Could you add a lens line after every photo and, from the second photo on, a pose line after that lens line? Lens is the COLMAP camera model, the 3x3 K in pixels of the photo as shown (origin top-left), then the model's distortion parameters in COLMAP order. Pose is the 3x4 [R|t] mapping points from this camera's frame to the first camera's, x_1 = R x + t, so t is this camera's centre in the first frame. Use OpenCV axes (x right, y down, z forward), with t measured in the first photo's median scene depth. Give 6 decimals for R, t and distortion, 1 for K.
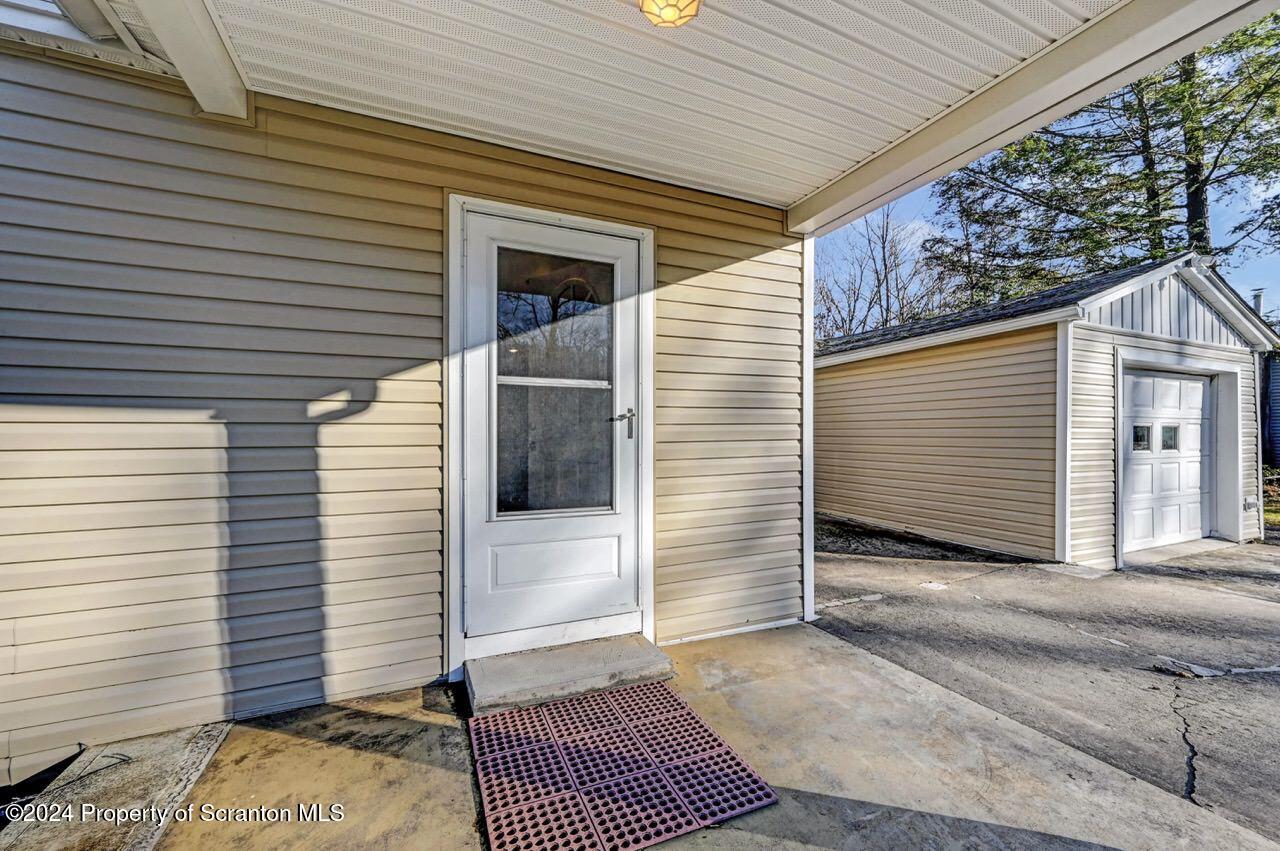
lens RADIAL K [[507.8, 0, 640.1], [0, 507.8, 434.5], [0, 0, 1]] dist [-0.000129, 0.000129]
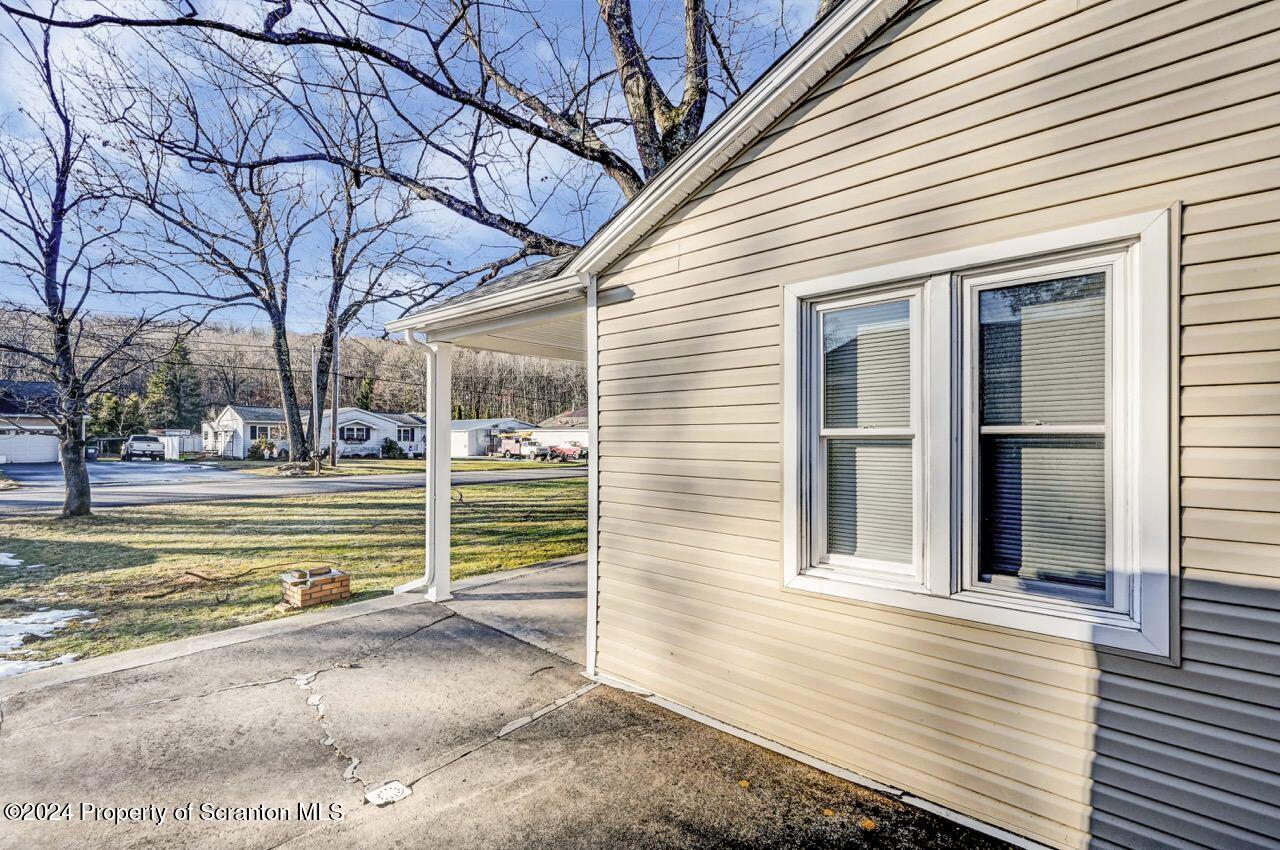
lens RADIAL K [[550.5, 0, 638.2], [0, 550.5, 439.7], [0, 0, 1]] dist [-0.000854, -0.000368]
pose [[-0.907370, 0.003262, -0.420319, 0.838965], [-0.001292, 0.999944, 0.010548, -0.146161], [0.420330, 0.010114, -0.907315, 2.401636]]
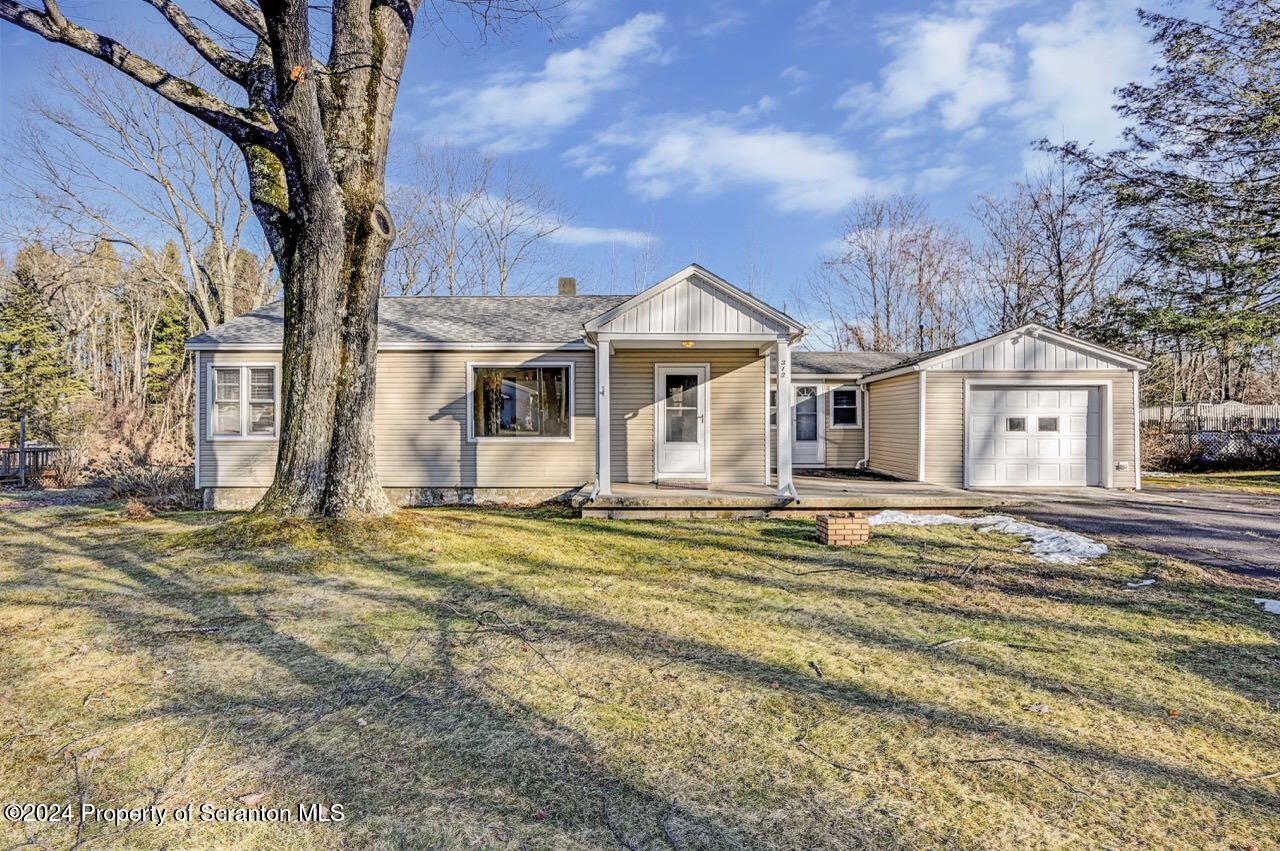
lens RADIAL K [[709.6, 0, 640.7], [0, 709.6, 422.7], [0, 0, 1]] dist [-0.002806, -0.000421]
pose [[0.910658, 0.000564, -0.413162, 1.599357], [-0.001473, 0.999997, -0.001881, 0.014402], [0.413159, 0.002321, 0.910656, -3.614500]]
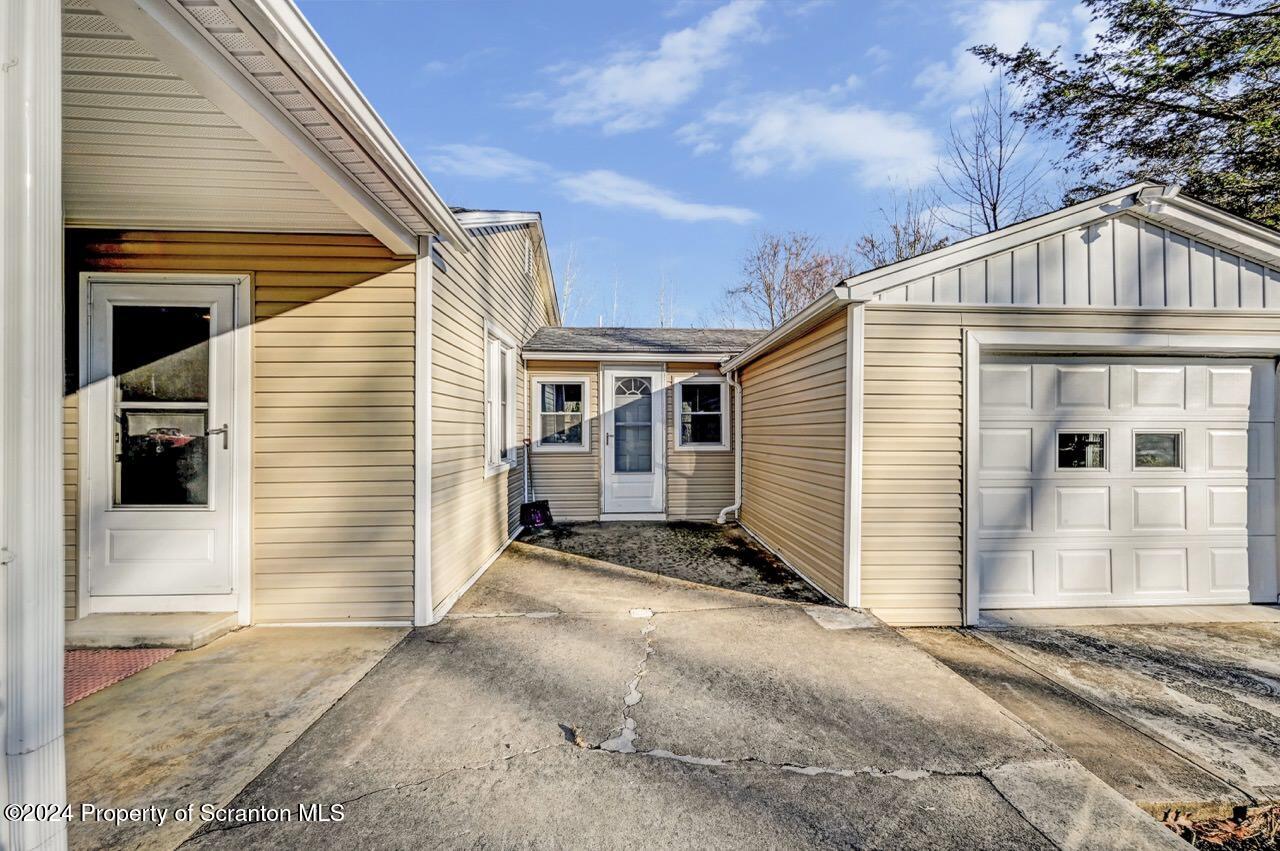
lens RADIAL K [[504.5, 0, 644.7], [0, 504.5, 428.3], [0, 0, 1]] dist [-0.000916, 0.000075]
pose [[0.934284, -0.002991, -0.356517, 1.305373], [-0.001457, 0.999924, -0.012208, -0.028515], [0.356527, 0.011925, 0.934209, 0.228571]]
